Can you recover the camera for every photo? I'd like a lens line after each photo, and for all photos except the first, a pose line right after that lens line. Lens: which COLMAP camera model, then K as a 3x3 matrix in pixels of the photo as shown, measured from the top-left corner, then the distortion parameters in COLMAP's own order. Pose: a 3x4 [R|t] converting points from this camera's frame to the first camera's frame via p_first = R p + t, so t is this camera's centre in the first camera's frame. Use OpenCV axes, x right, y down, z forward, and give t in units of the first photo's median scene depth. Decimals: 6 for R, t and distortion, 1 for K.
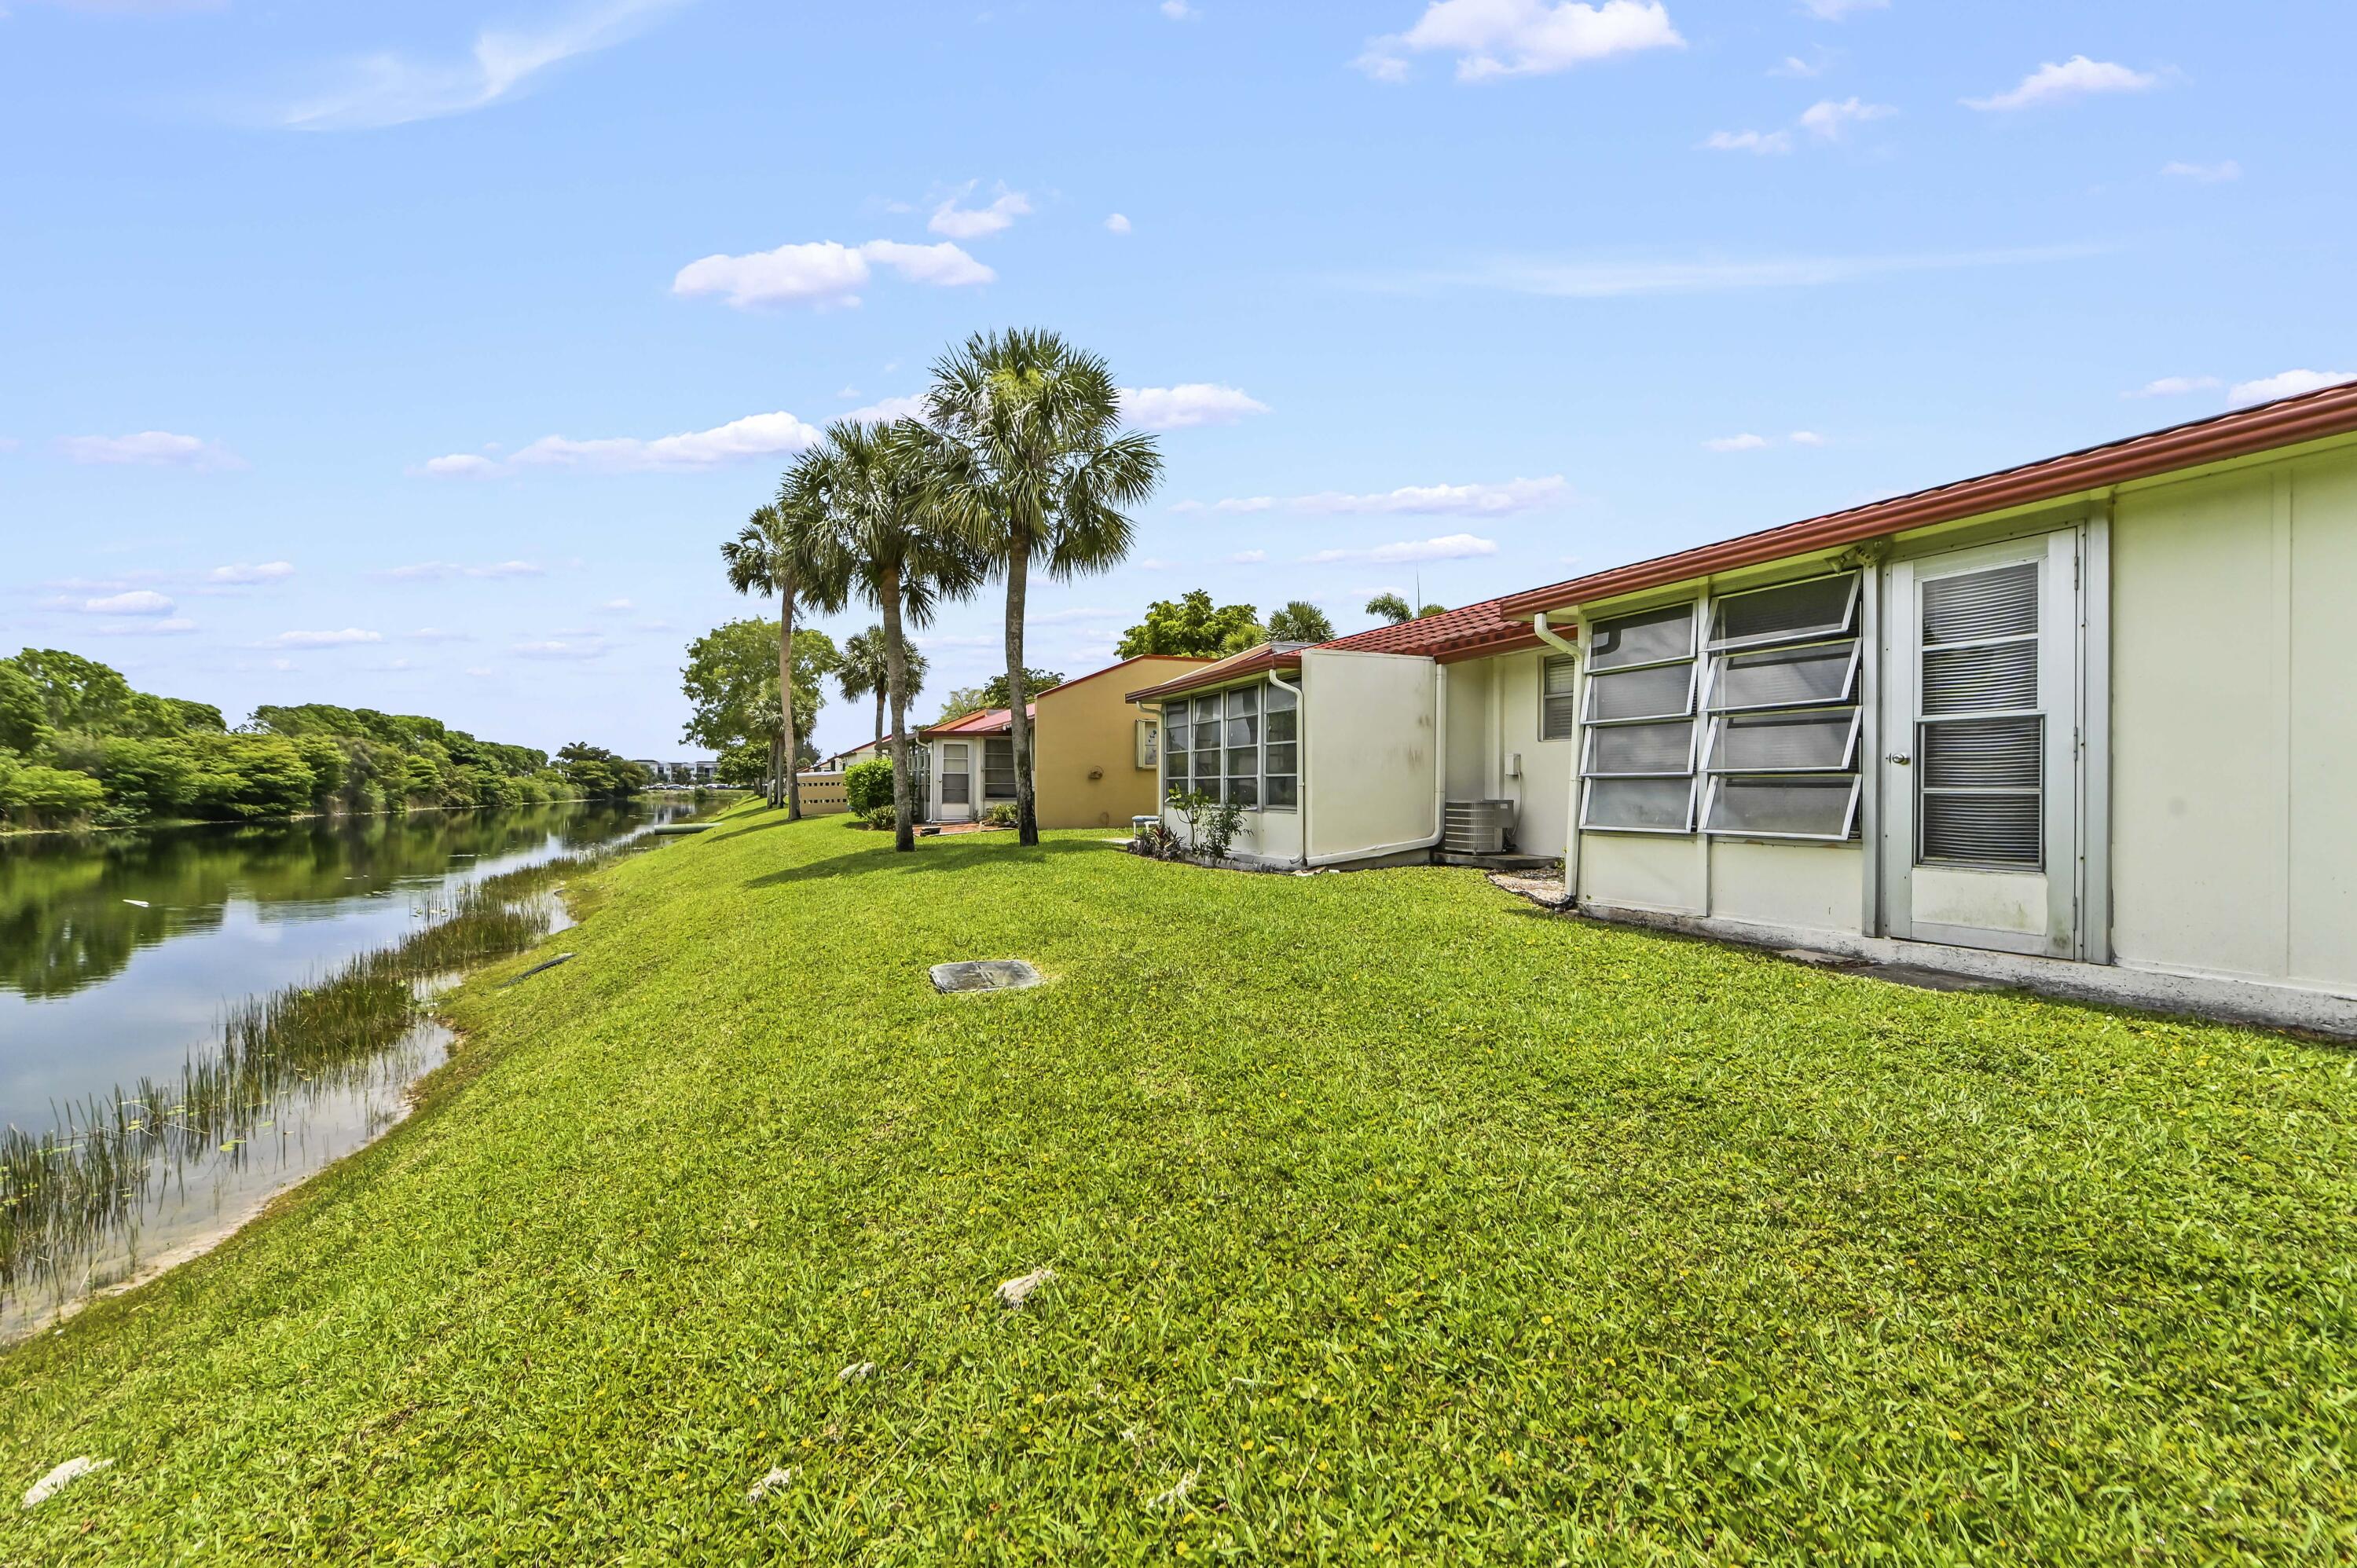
lens RADIAL K [[944.7, 0, 1180.8], [0, 944.7, 790.8], [0, 0, 1]] dist [-0.001777, 0.000081]
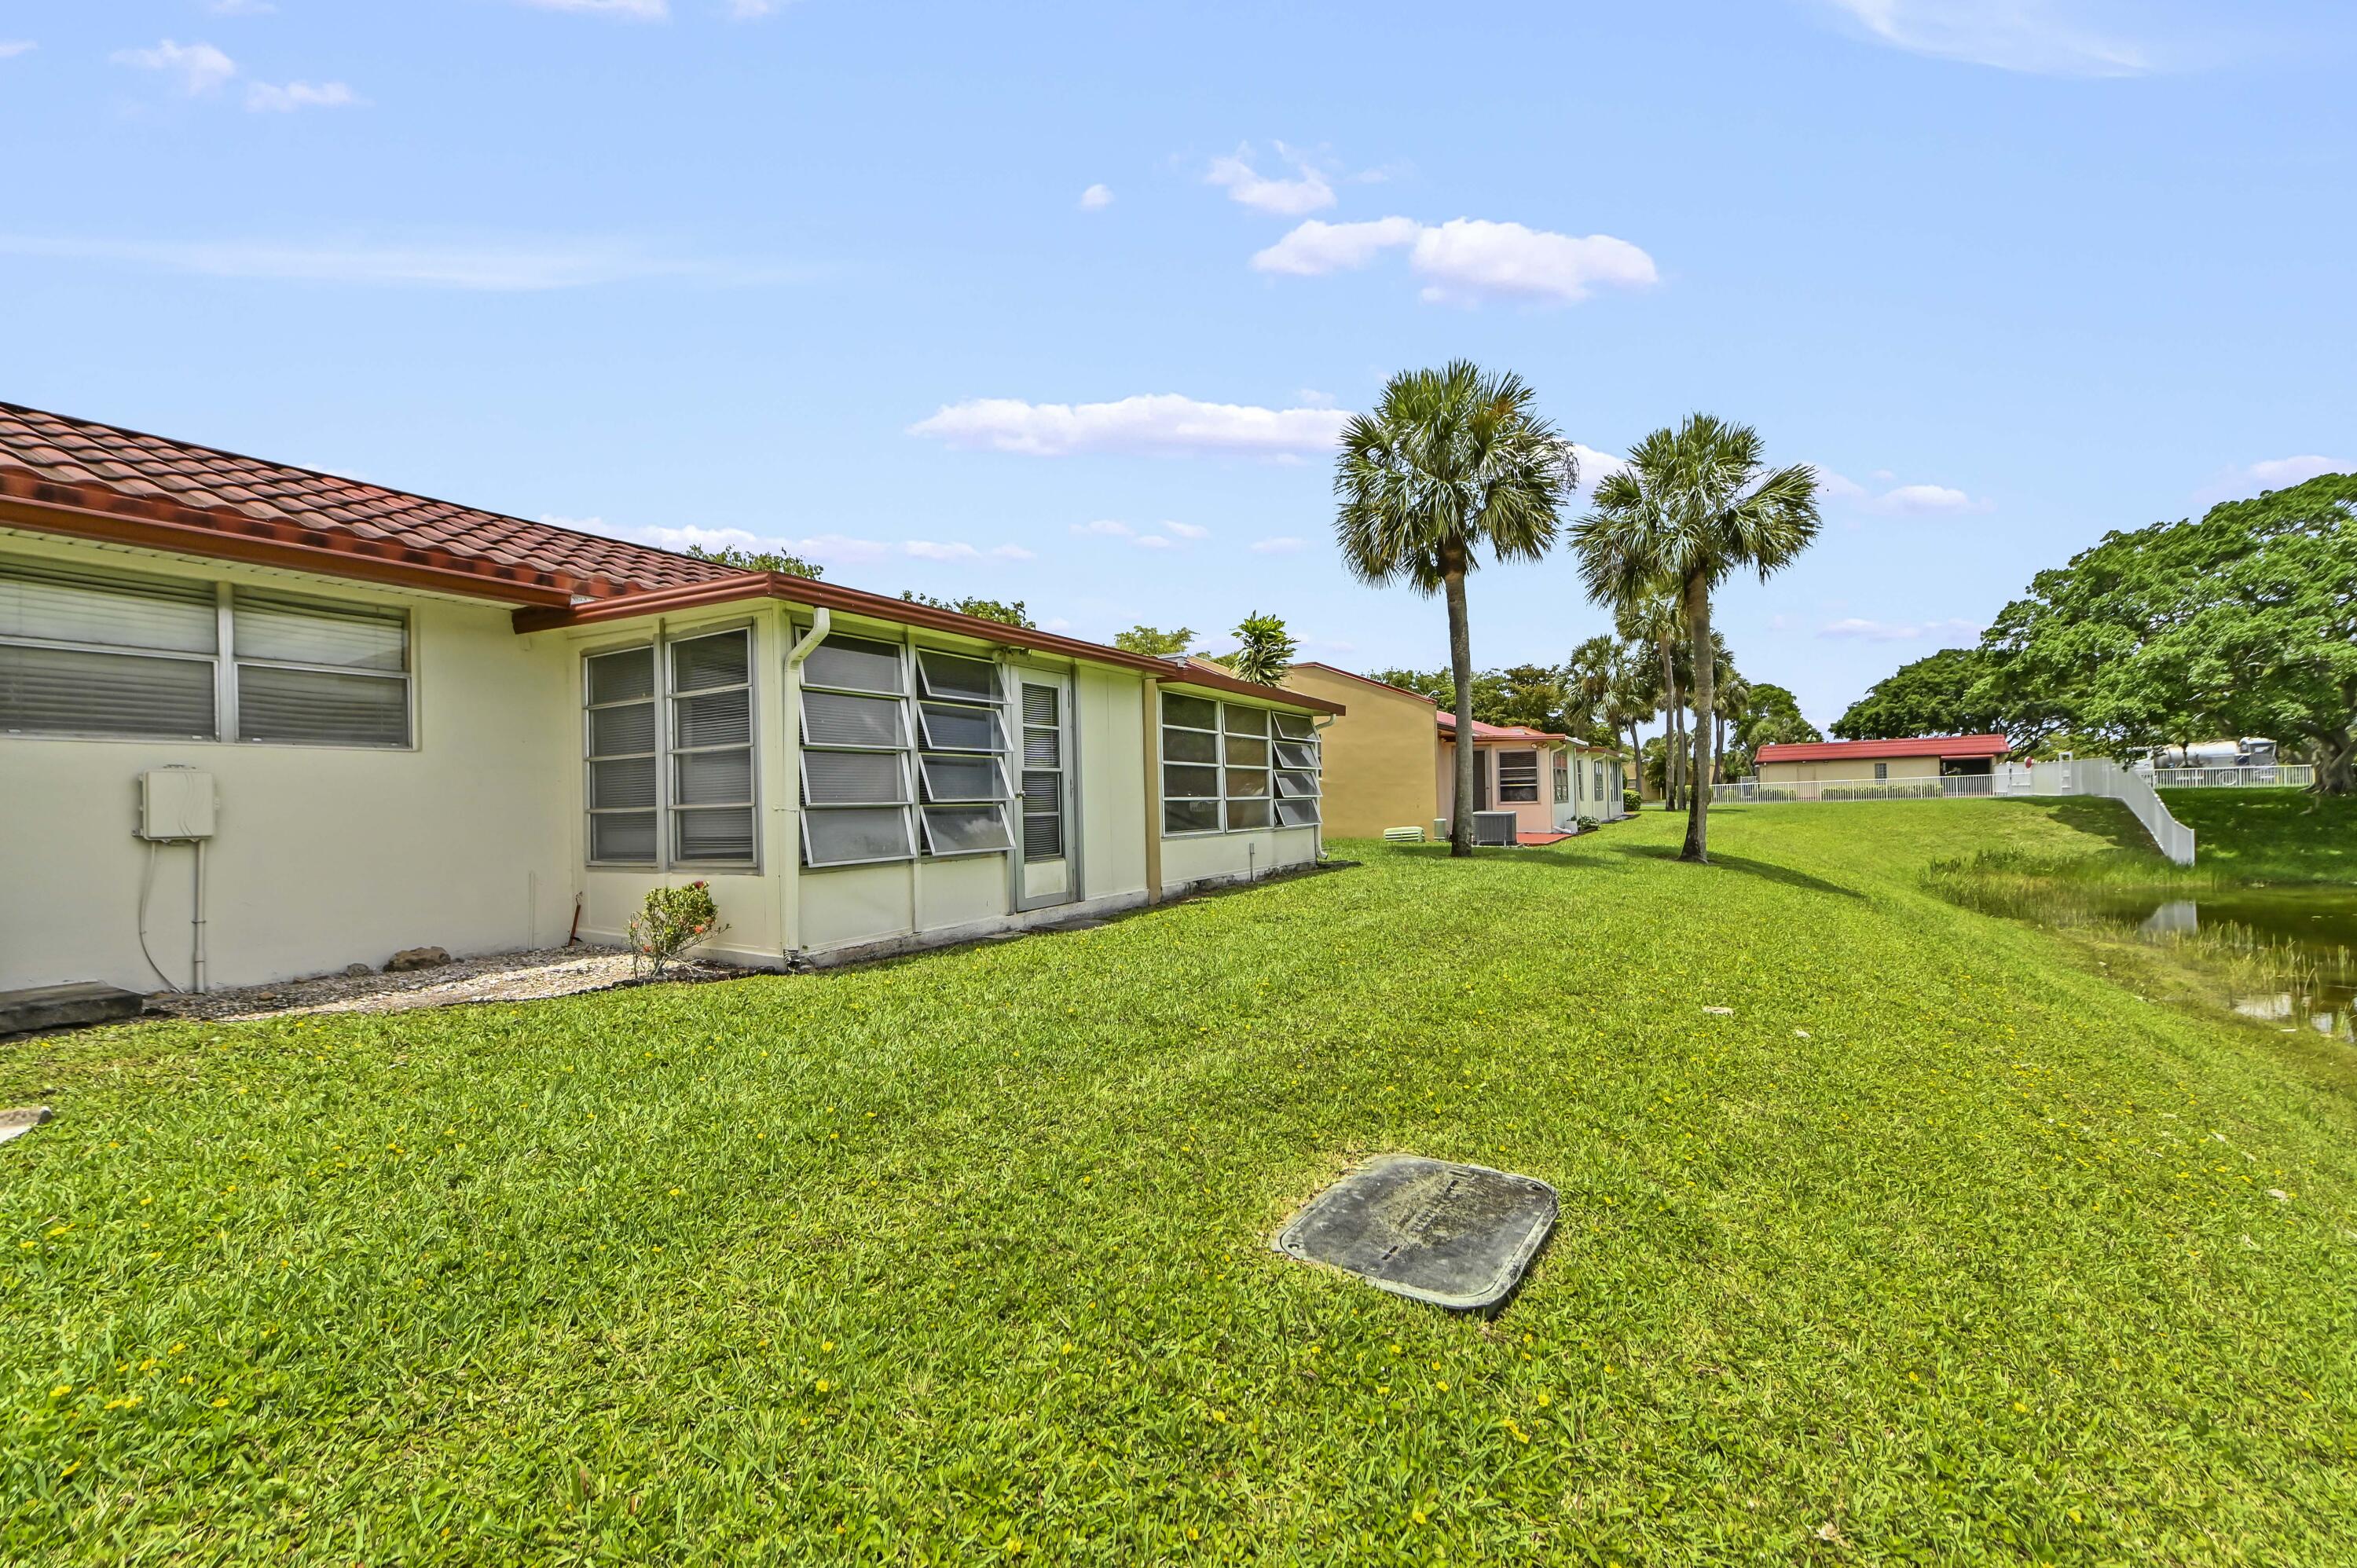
lens RADIAL K [[944.7, 0, 1175.9], [0, 944.7, 782.4], [0, 0, 1]] dist [-0.001777, 0.000081]
pose [[-0.598877, -0.010853, 0.800767, -0.033997], [-0.014473, 0.999892, 0.002727, -0.003363], [-0.800710, -0.009956, -0.598970, 0.094310]]
